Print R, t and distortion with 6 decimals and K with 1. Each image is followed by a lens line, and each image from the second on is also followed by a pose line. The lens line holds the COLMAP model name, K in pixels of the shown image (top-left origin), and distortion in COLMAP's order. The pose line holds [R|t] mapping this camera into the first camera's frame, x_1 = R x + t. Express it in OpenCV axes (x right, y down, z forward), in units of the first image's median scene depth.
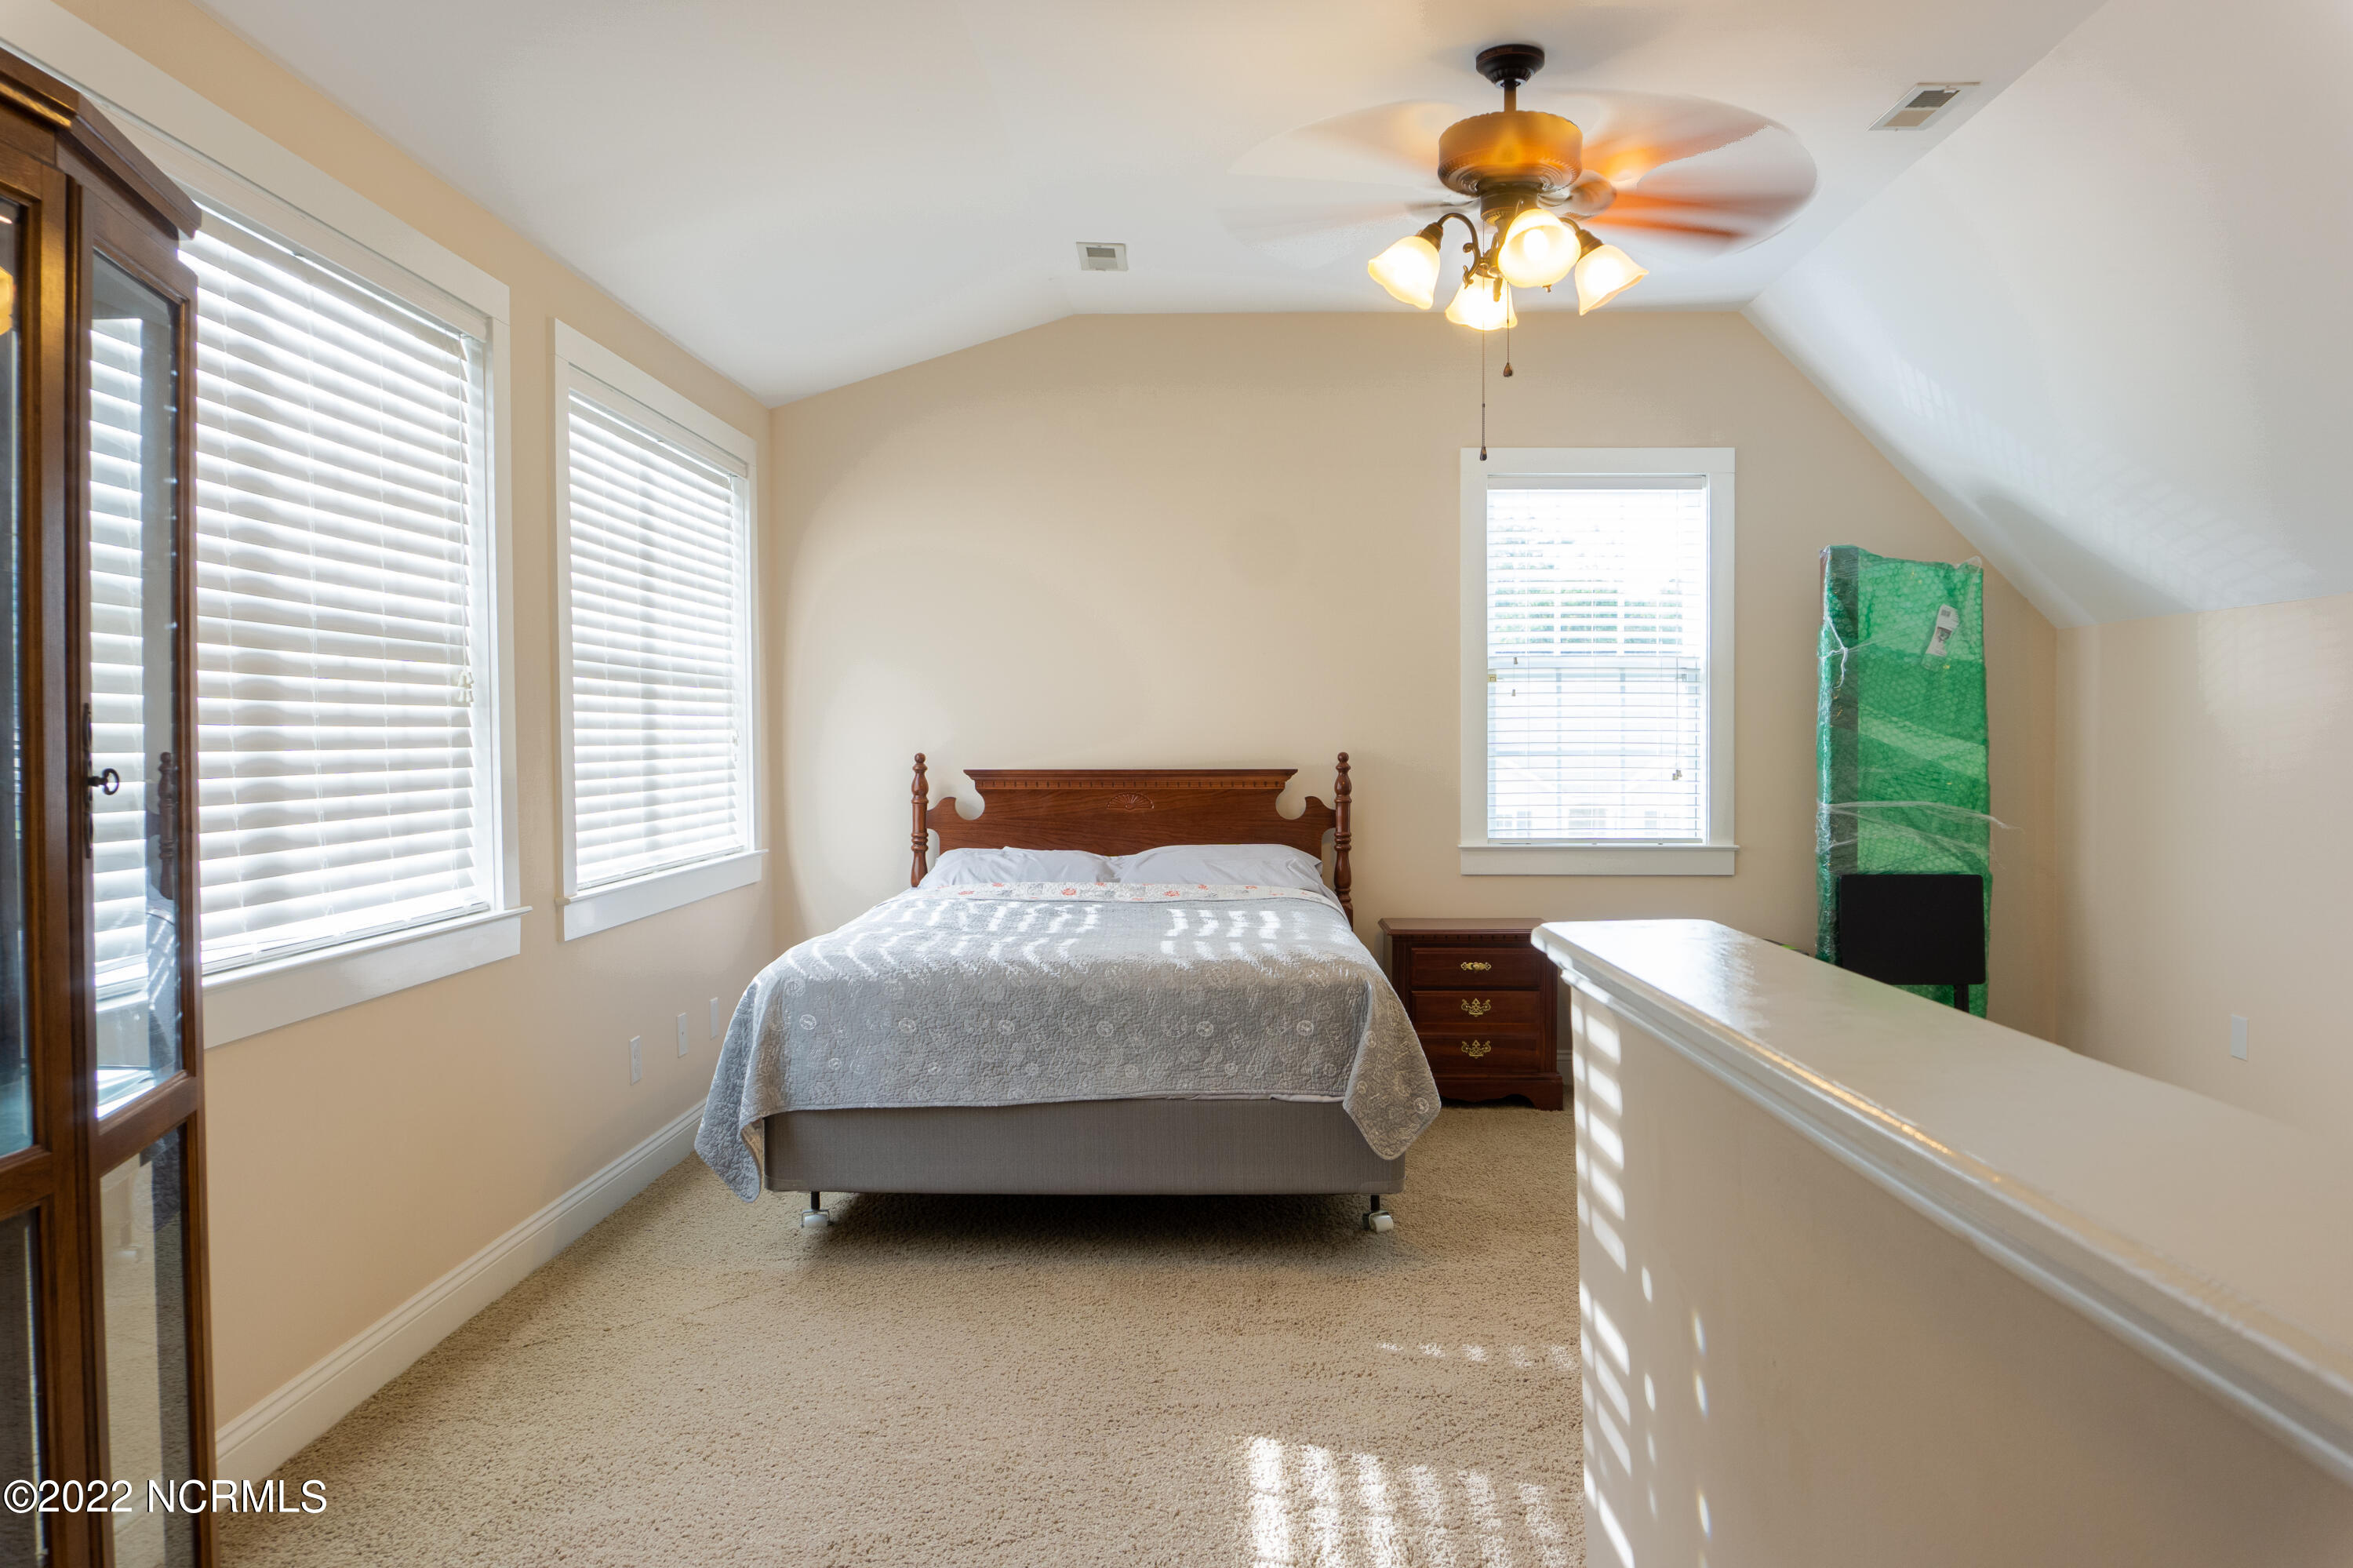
lens RADIAL K [[1733.2, 0, 1169.8], [0, 1733.2, 783.4], [0, 0, 1]] dist [-0.013132, -0.000405]
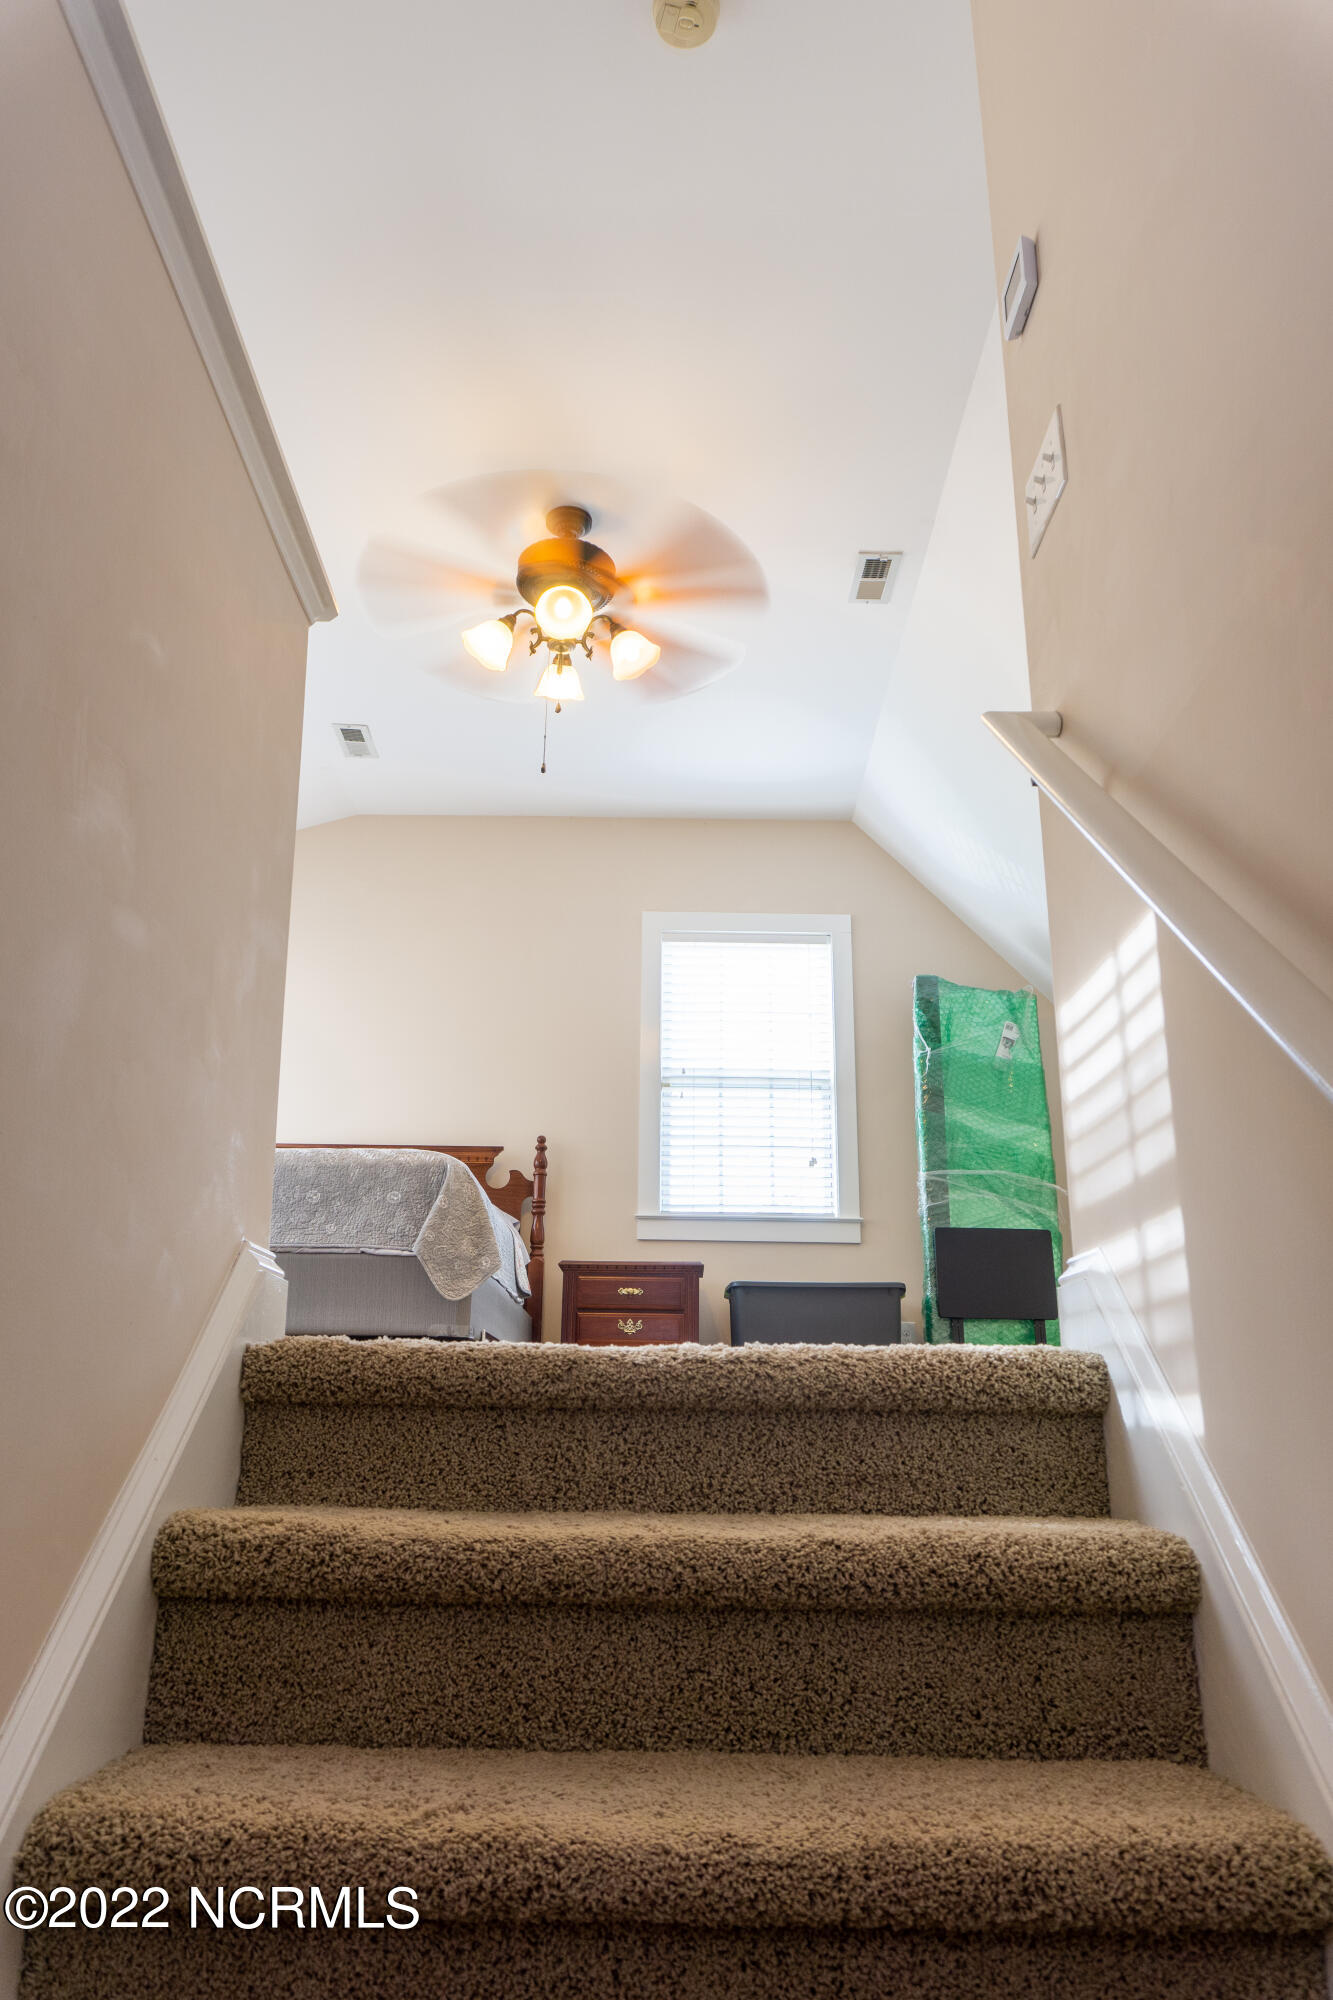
lens RADIAL K [[1473.1, 0, 664.2], [0, 1473.1, 1010.8], [0, 0, 1]] dist [-0.013132, -0.000405]
pose [[0.999611, 0.023256, 0.015423, 0.176209], [-0.017052, 0.946556, -0.322088, 0.245338], [-0.022090, 0.321700, 0.946584, -0.030191]]
